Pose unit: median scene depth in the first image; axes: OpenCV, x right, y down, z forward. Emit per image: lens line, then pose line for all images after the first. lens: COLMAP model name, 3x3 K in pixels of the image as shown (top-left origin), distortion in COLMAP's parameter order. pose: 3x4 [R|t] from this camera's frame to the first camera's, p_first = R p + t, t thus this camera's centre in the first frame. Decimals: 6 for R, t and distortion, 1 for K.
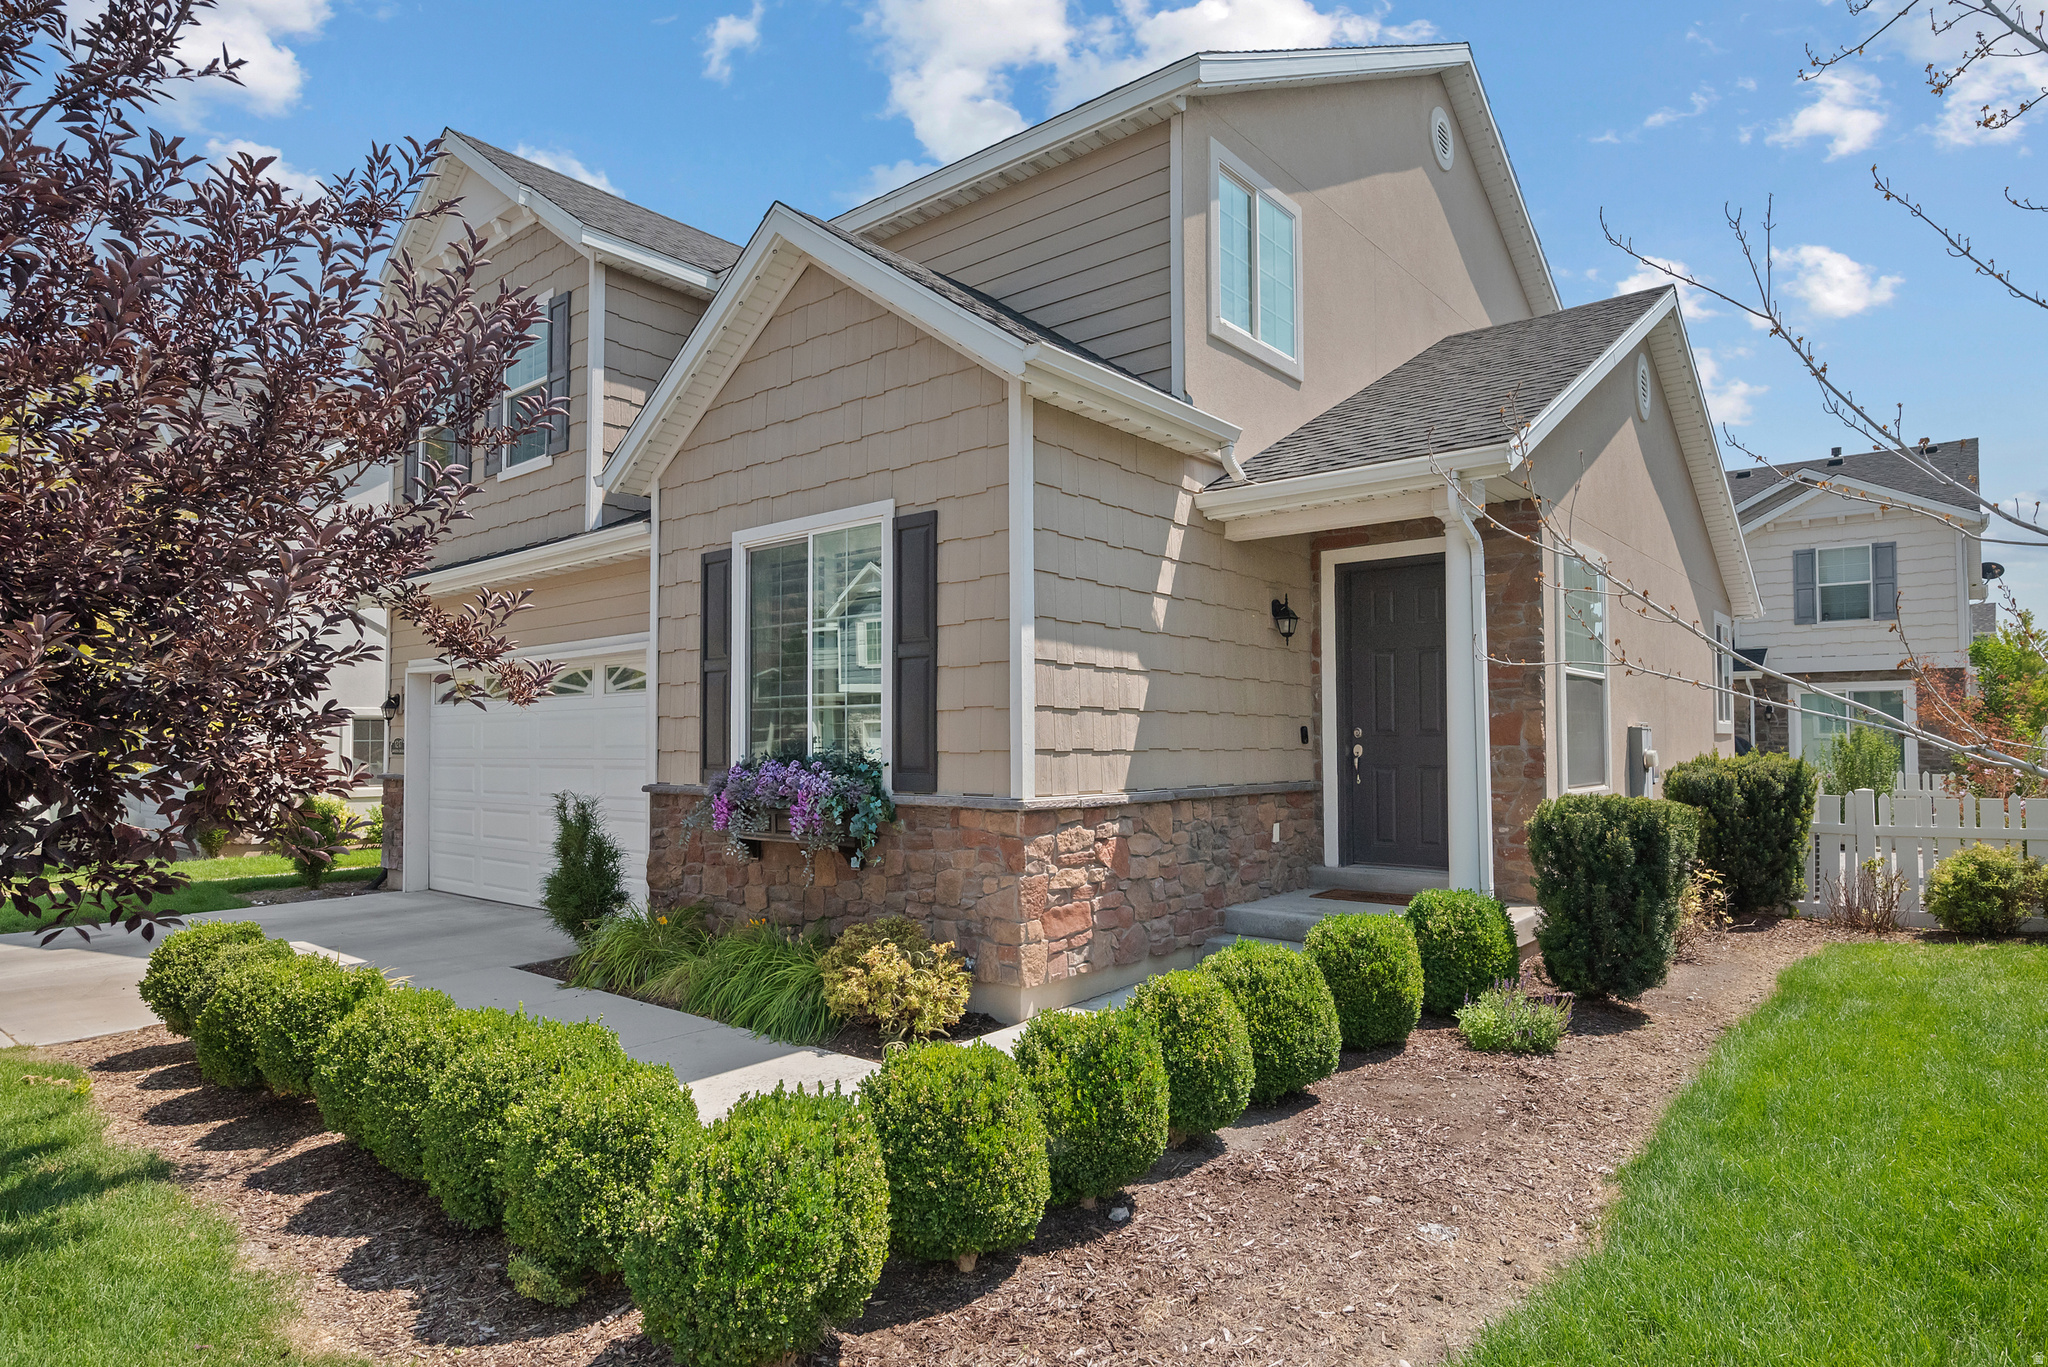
lens RADIAL K [[1115.8, 0, 1021.8], [0, 1115.8, 682.2], [0, 0, 1]] dist [-0.003249, -0.000897]
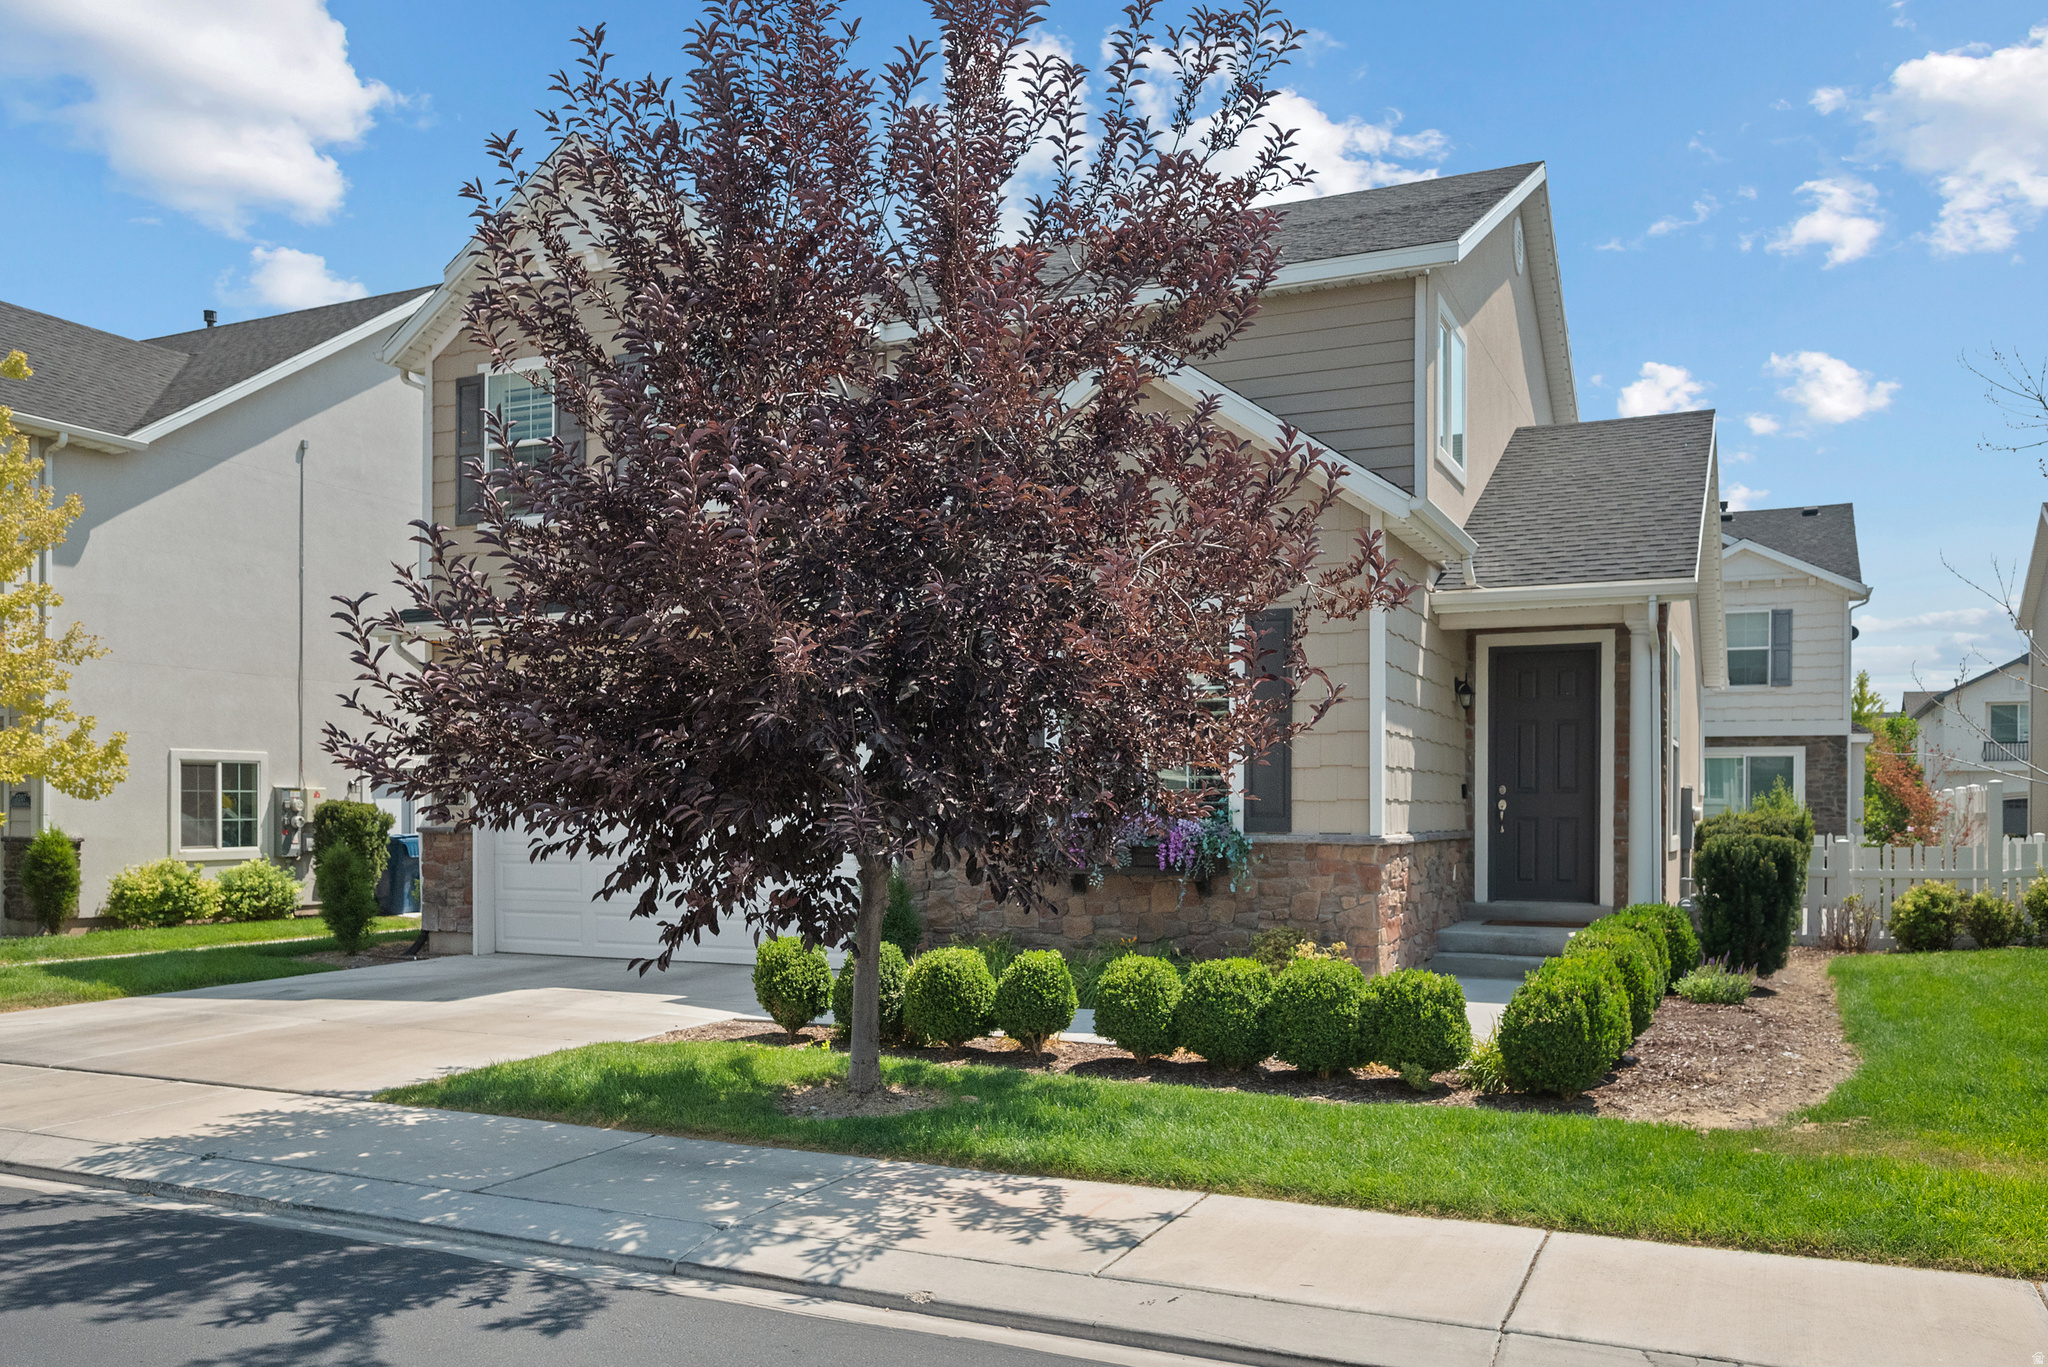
lens RADIAL K [[1536.3, 0, 1024.6], [0, 1536.3, 782.0], [0, 0, 1]] dist [-0.000718, 0.000924]
pose [[0.967648, 0.011328, 0.252050, -0.883108], [-0.020888, 0.999159, 0.035286, -0.014872], [-0.251438, -0.039409, 0.967071, -0.664637]]
